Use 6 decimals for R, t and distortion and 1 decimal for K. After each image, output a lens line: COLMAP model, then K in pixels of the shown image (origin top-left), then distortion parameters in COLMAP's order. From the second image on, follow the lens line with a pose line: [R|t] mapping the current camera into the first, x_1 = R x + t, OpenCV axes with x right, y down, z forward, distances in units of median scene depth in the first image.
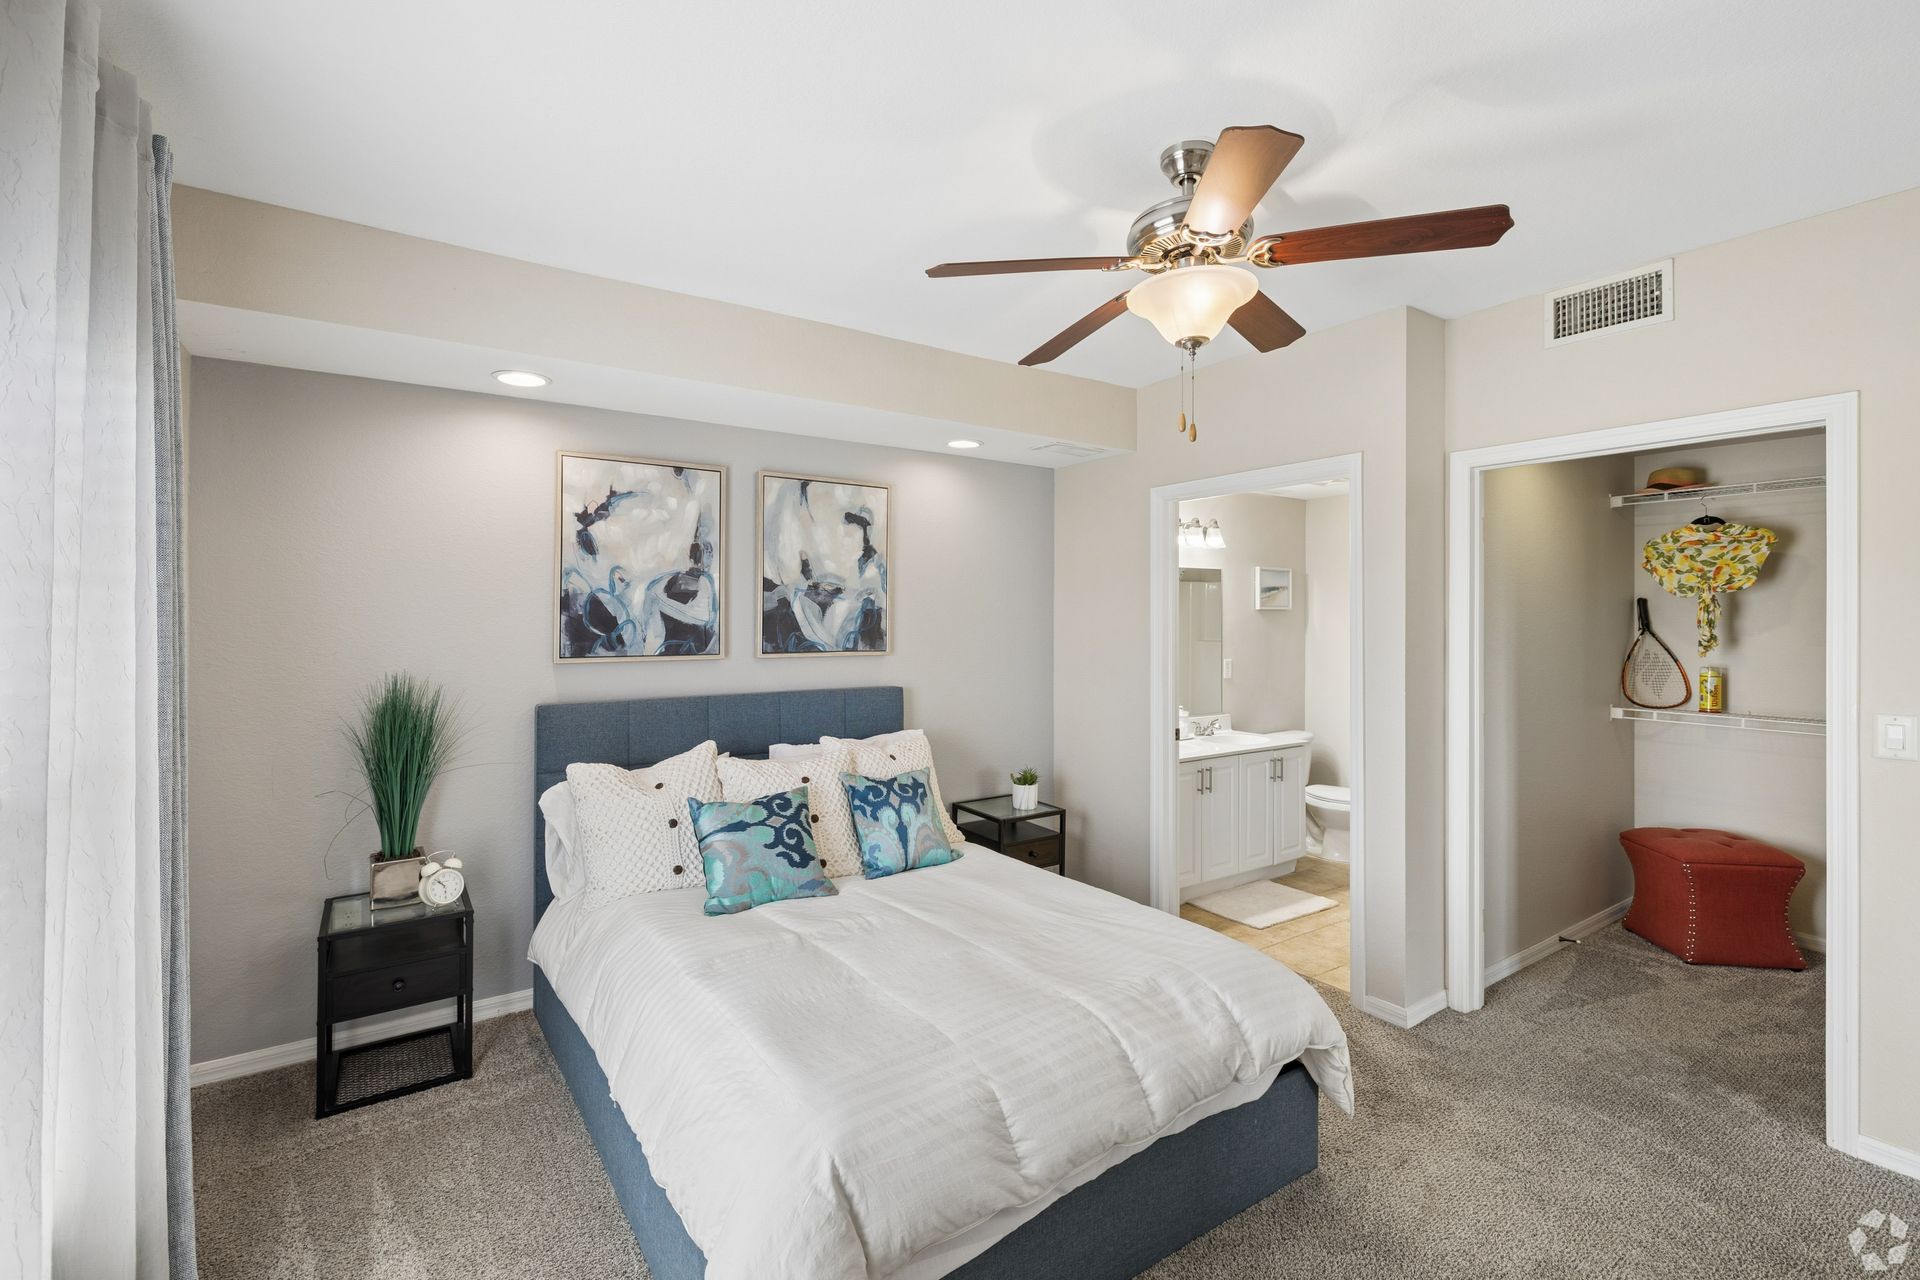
lens RADIAL K [[817.8, 0, 949.9], [0, 817.8, 611.2], [0, 0, 1]] dist [-0.000593, 0.000072]
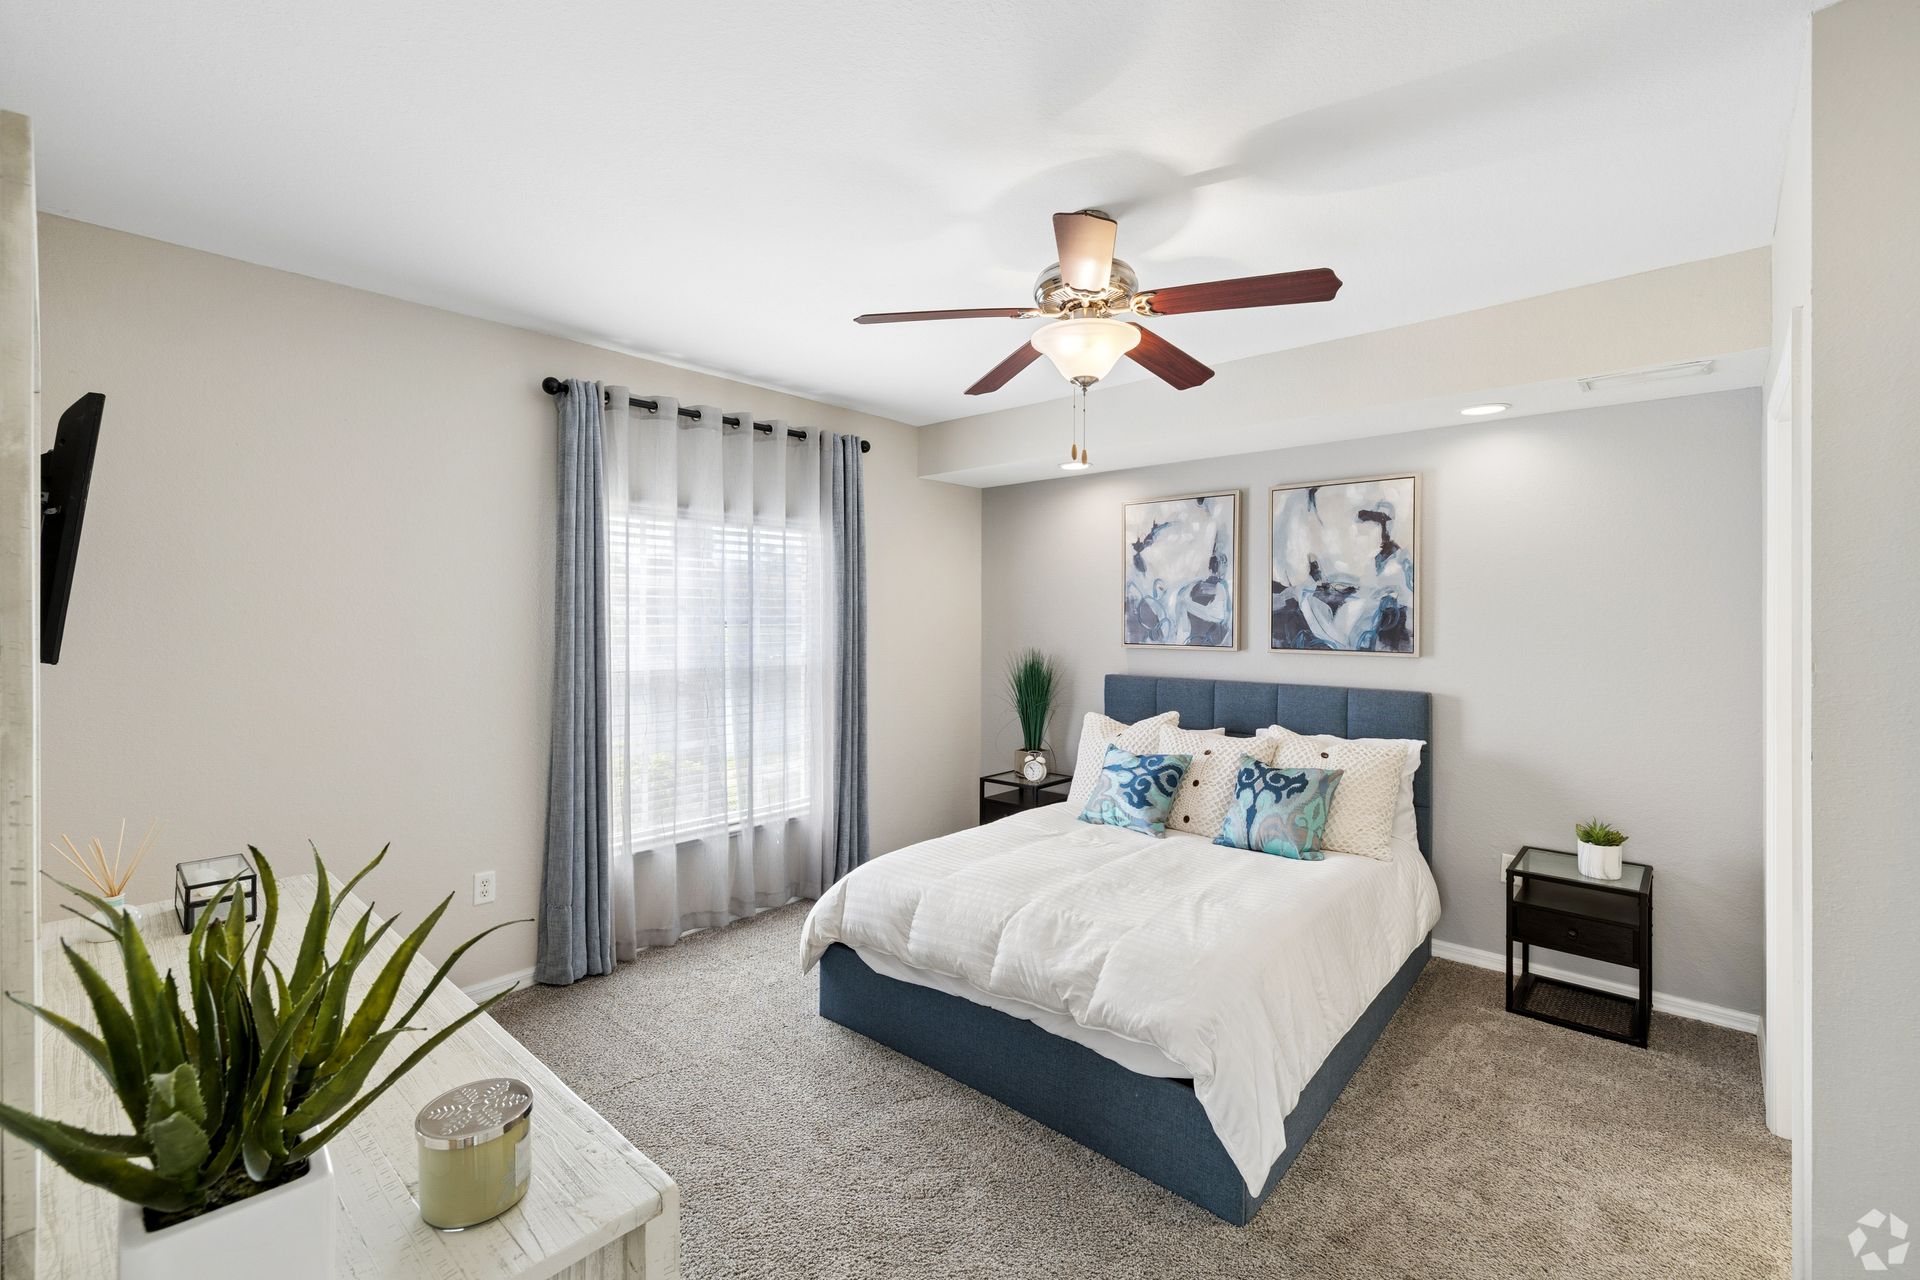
lens RADIAL K [[817.8, 0, 949.9], [0, 817.8, 611.2], [0, 0, 1]] dist [-0.000593, 0.000072]
pose [[0.265120, -0.005428, -0.964200, 0.730728], [0.004961, 0.999979, -0.004265, 0.002914], [0.964203, -0.003652, 0.265141, 0.270164]]
